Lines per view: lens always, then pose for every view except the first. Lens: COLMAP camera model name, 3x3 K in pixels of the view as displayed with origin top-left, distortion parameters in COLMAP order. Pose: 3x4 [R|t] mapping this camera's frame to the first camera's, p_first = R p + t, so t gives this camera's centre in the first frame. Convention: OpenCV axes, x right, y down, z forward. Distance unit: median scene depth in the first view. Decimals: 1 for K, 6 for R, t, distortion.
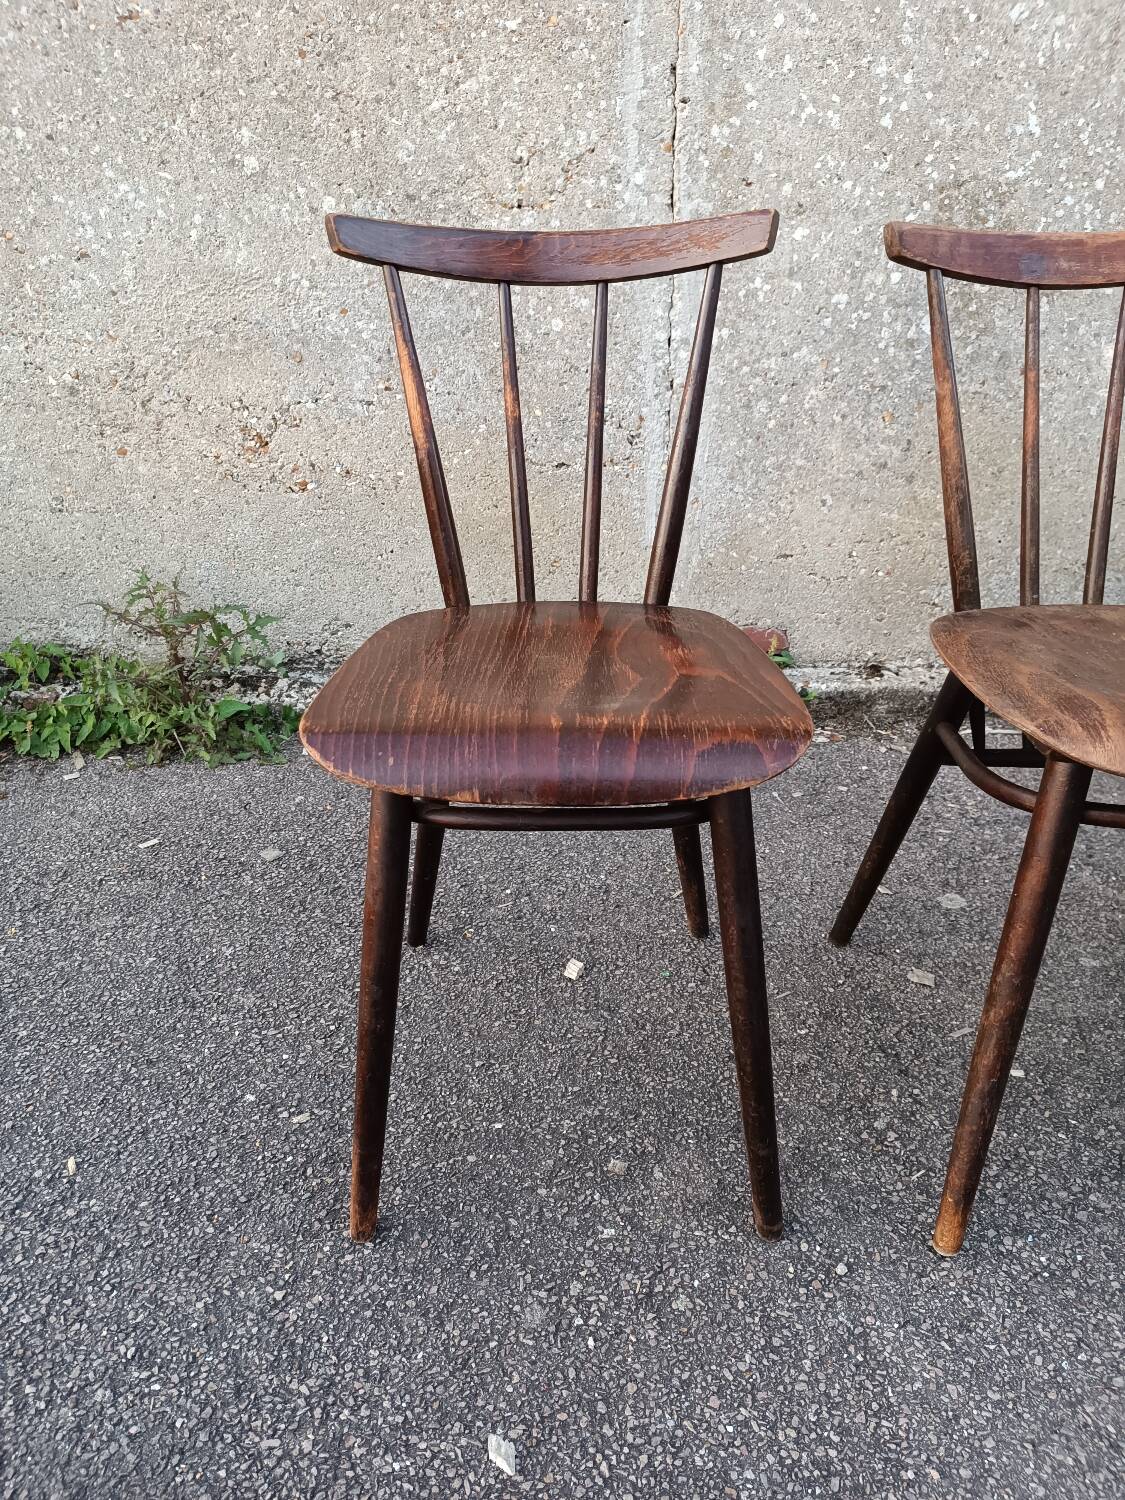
lens RADIAL K [[1073.2, 0, 554.3], [0, 1073.2, 748.8], [0, 0, 1]] dist [0.013778, -0.014101]
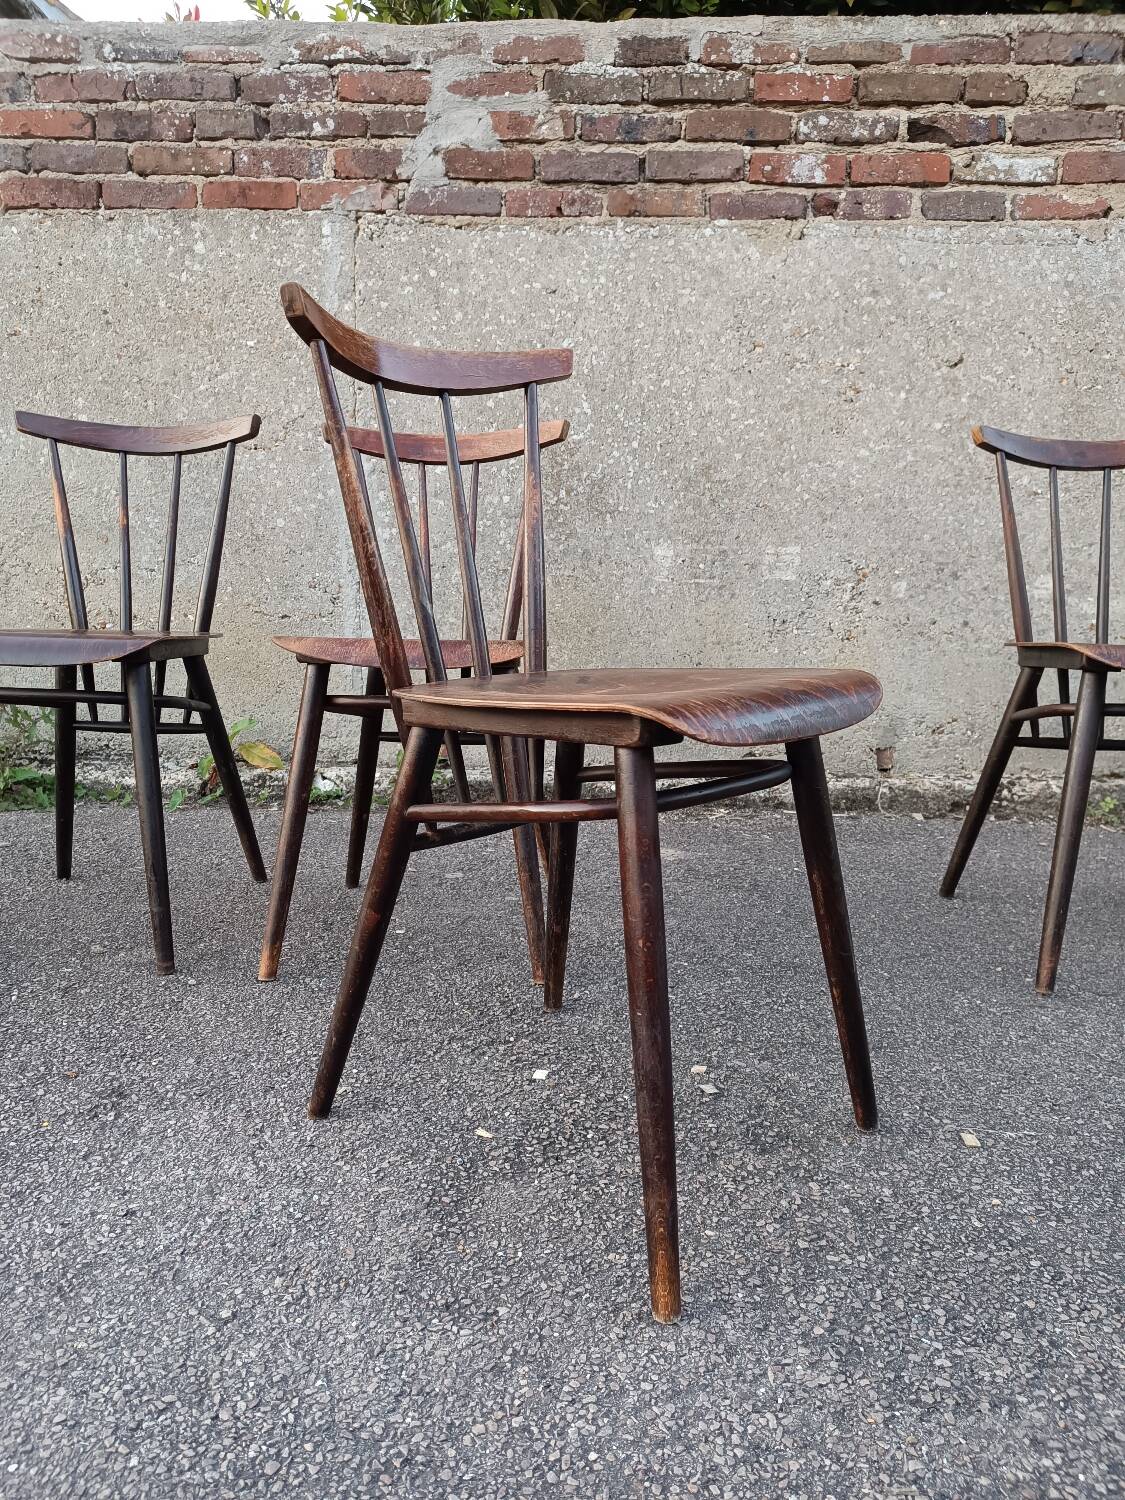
lens RADIAL K [[1073.2, 0, 554.9], [0, 1073.2, 752.5], [0, 0, 1]] dist [0.013778, -0.014101]
pose [[0.999088, 0.031791, -0.028488, 0.461700], [-0.038196, 0.963753, -0.264047, 0.304609], [0.019061, 0.264894, 0.964089, -0.354491]]
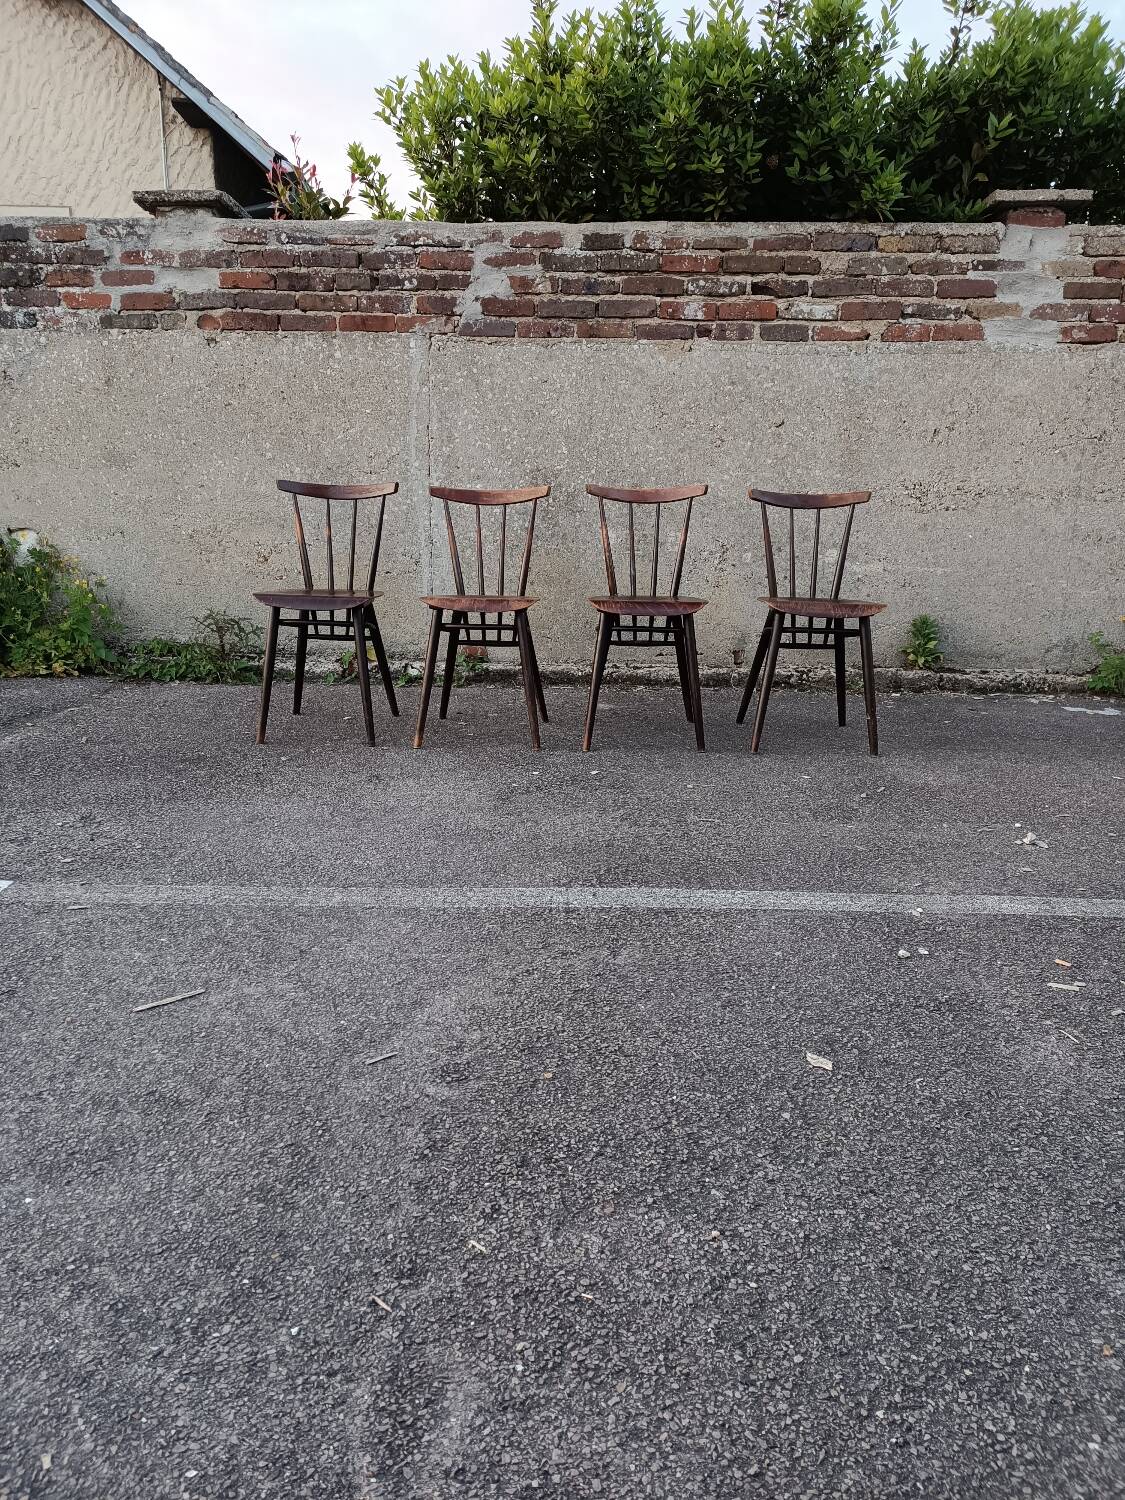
lens RADIAL K [[1073.2, 0, 554.1], [0, 1073.2, 759.5], [0, 0, 1]] dist [0.013778, -0.014101]
pose [[0.998950, 0.036072, -0.028258, 0.523220], [-0.040565, 0.982971, -0.179228, 0.639379], [0.021312, 0.180186, 0.983402, -1.454853]]
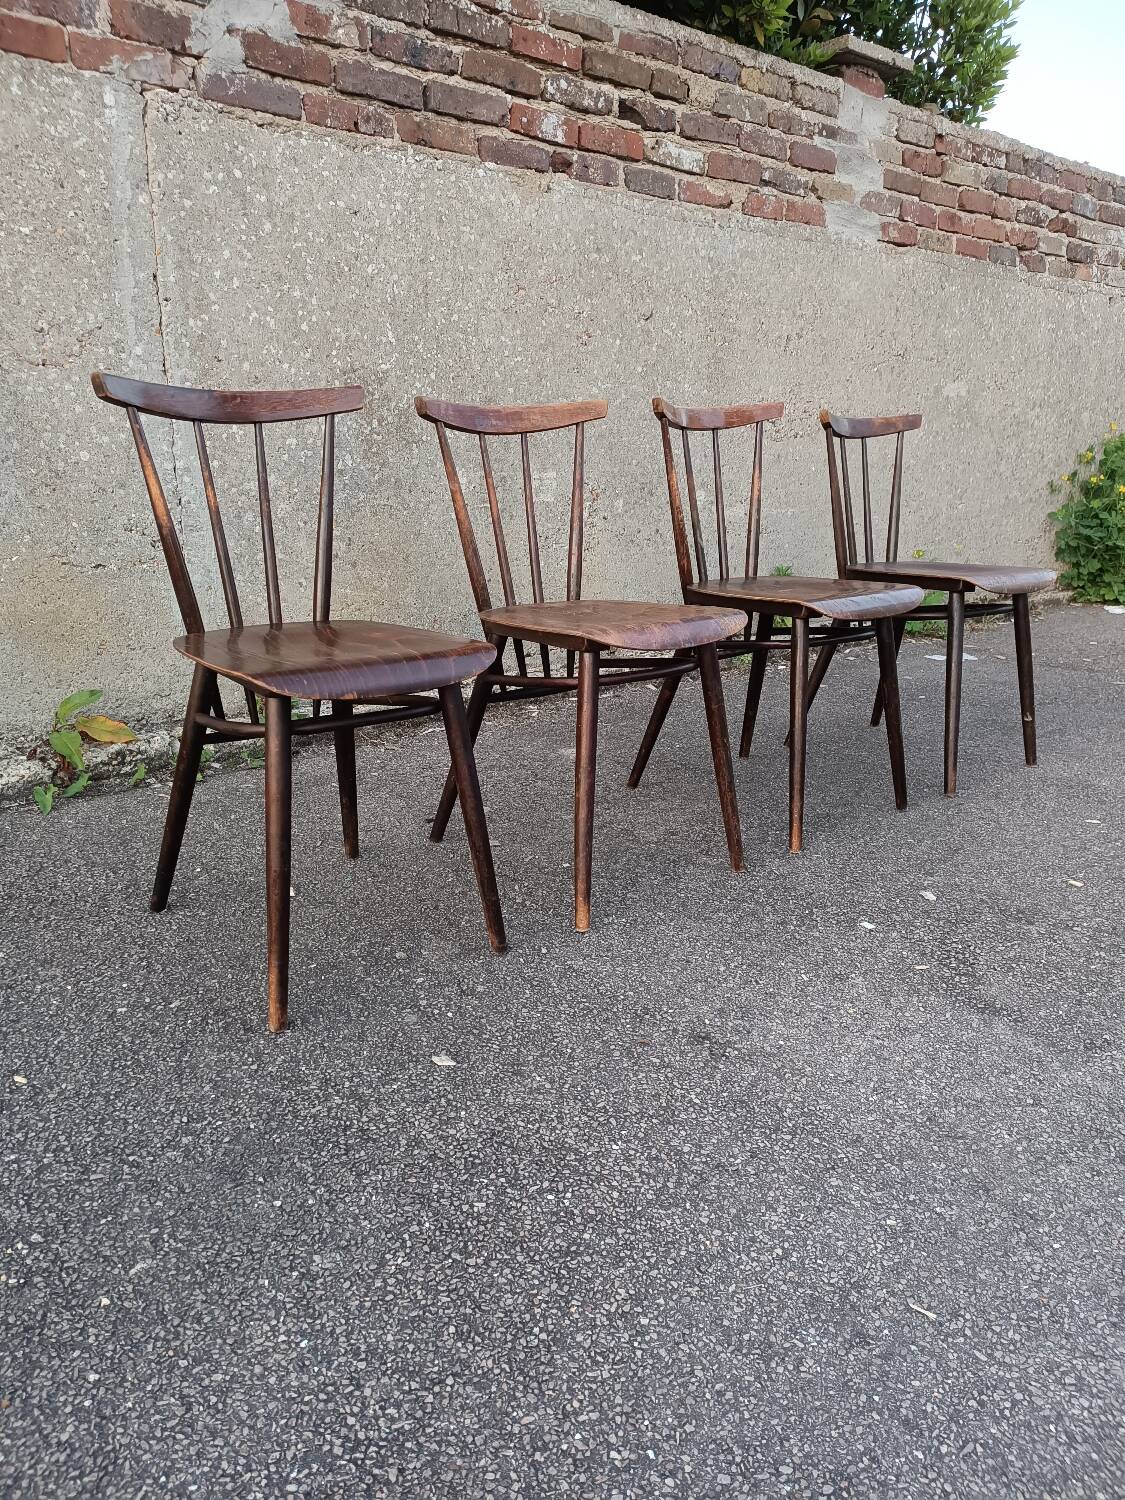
lens RADIAL K [[1073.2, 0, 557.2], [0, 1073.2, 755.5], [0, 0, 1]] dist [0.013778, -0.014101]
pose [[0.775044, -0.156118, 0.612319, -0.421246], [0.231449, 0.971797, -0.045186, 0.138063], [-0.587995, 0.176742, 0.789319, -0.269446]]
